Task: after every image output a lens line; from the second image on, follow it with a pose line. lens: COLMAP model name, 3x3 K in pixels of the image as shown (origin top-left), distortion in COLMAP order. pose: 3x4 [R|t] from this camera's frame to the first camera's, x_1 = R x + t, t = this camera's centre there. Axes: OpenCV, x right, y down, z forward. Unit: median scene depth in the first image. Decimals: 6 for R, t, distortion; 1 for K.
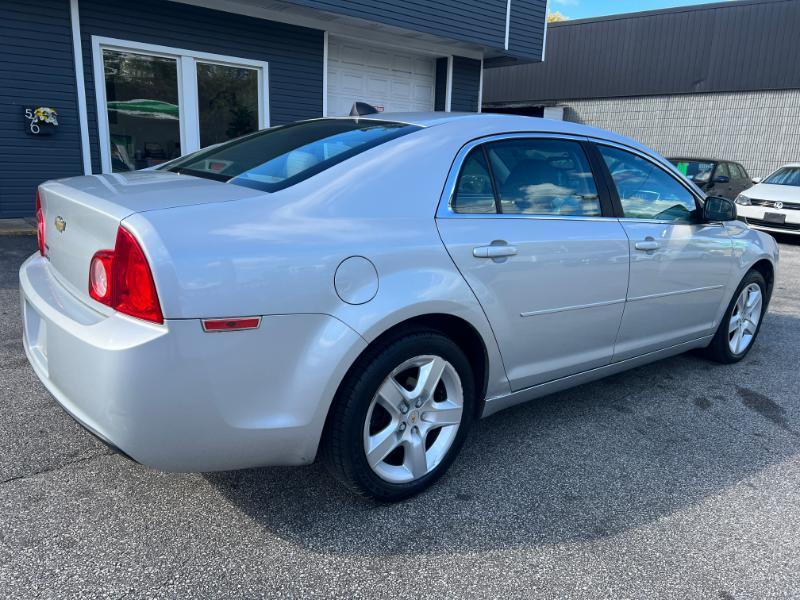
lens RADIAL K [[606.4, 0, 396.1], [0, 606.4, 299.5], [0, 0, 1]] dist [0.049410, -0.057486]
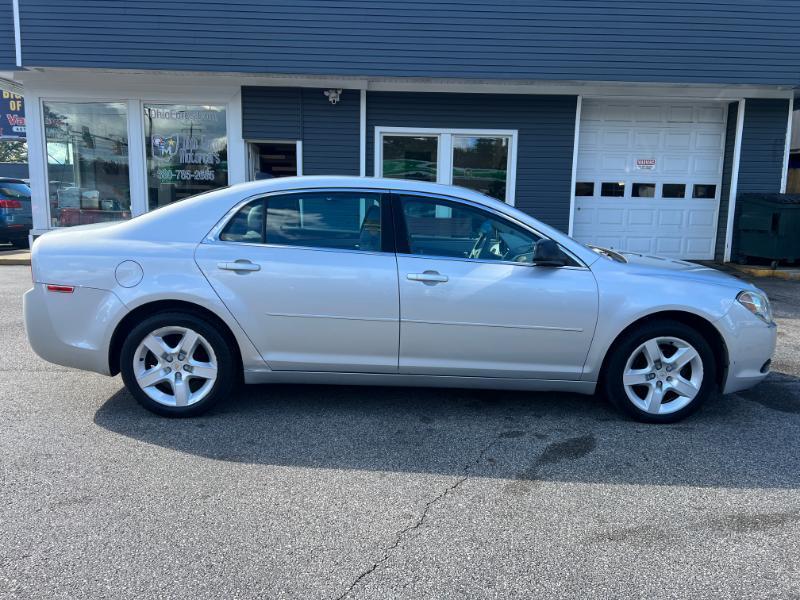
lens RADIAL K [[606.4, 0, 400.7], [0, 606.4, 297.3], [0, 0, 1]] dist [0.049410, -0.057486]
pose [[0.789402, 0.068756, -0.610014, 0.934180], [-0.126877, 0.990526, -0.052543, 0.015778], [0.600622, 0.118874, 0.790647, 0.038010]]
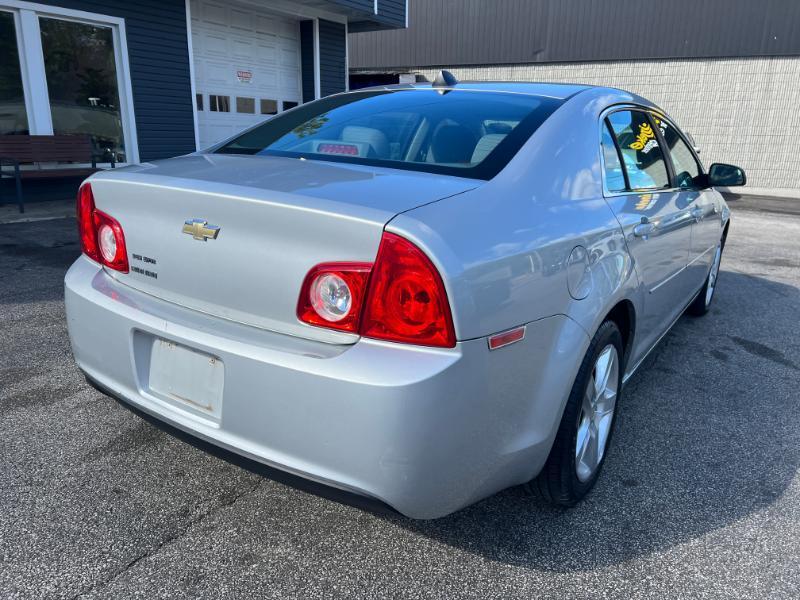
lens RADIAL K [[606.4, 0, 396.5], [0, 606.4, 304.2], [0, 0, 1]] dist [0.049410, -0.057486]
pose [[0.957799, -0.094365, 0.271506, -0.322330], [0.079015, 0.994623, 0.066948, -0.037493], [-0.276363, -0.042669, 0.960106, 0.114570]]
